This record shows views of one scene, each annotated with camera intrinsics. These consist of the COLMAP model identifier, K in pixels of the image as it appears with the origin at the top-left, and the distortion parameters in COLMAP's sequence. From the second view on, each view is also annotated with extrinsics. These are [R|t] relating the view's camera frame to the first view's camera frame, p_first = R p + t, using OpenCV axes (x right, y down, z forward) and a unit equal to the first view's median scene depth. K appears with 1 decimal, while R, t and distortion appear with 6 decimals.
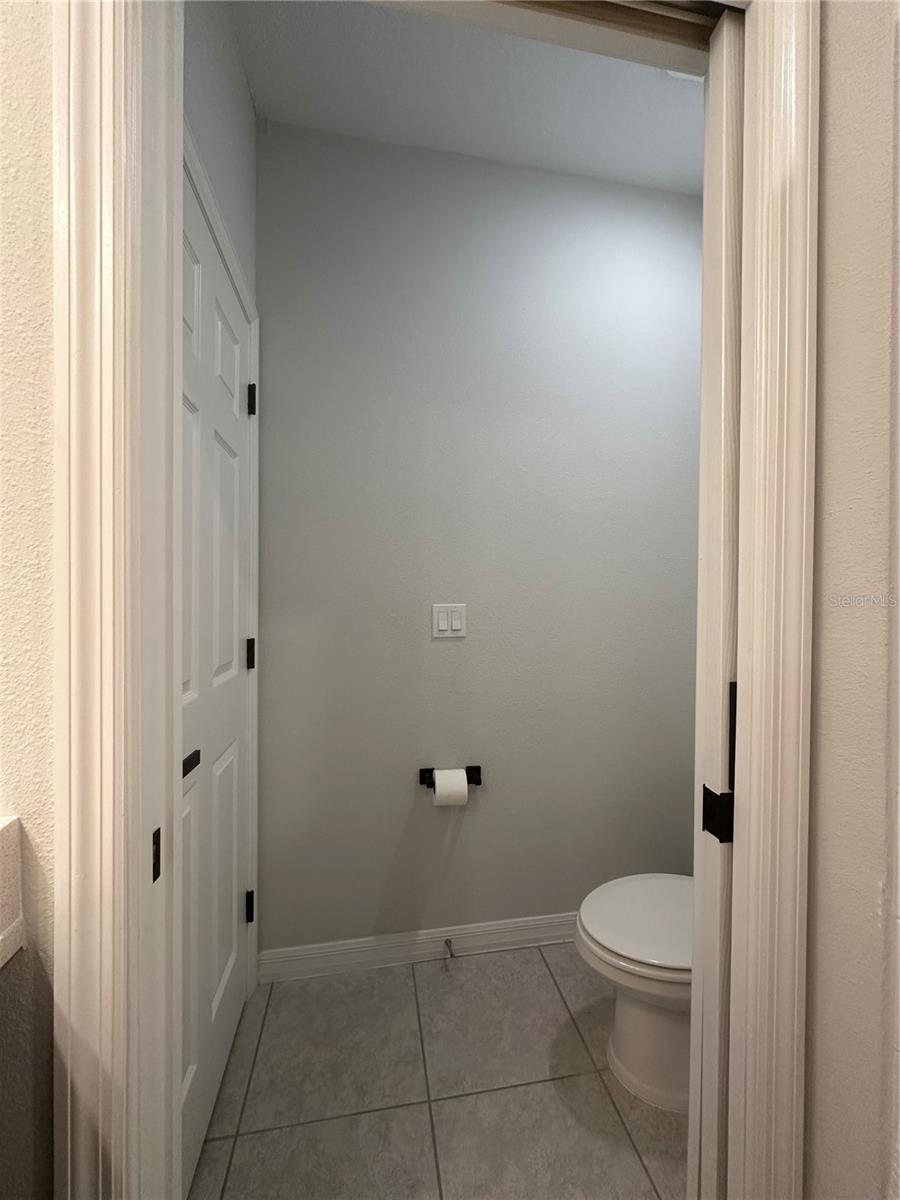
lens RADIAL K [[476.2, 0, 451.1], [0, 476.2, 601.1], [0, 0, 1]] dist [-0.003947, 0.001519]
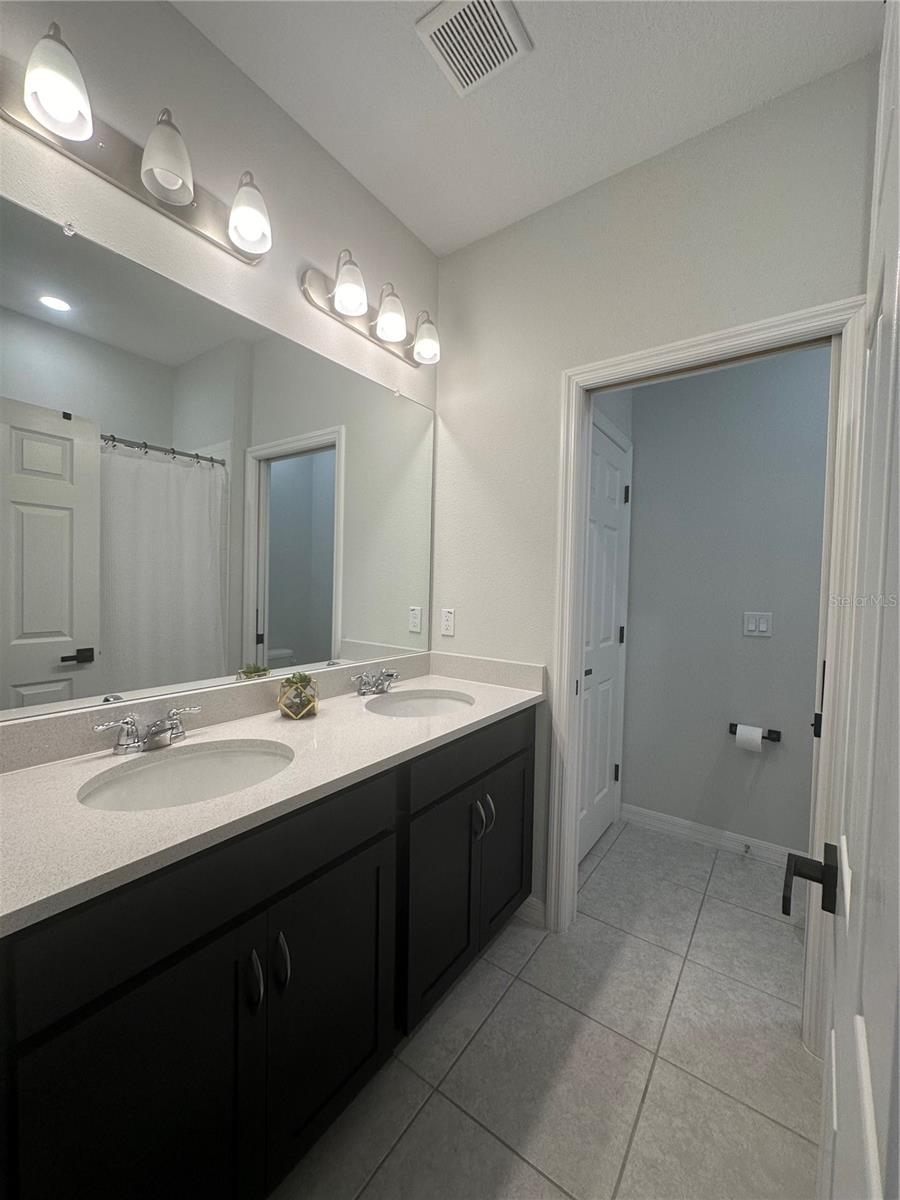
lens RADIAL K [[476.2, 0, 453.0], [0, 476.2, 603.6], [0, 0, 1]] dist [-0.003947, 0.001519]
pose [[0.694817, 0.033322, -0.718414, 0.430329], [-0.024390, 0.999443, 0.022768, -0.035028], [0.718773, 0.001703, 0.695243, -0.723551]]
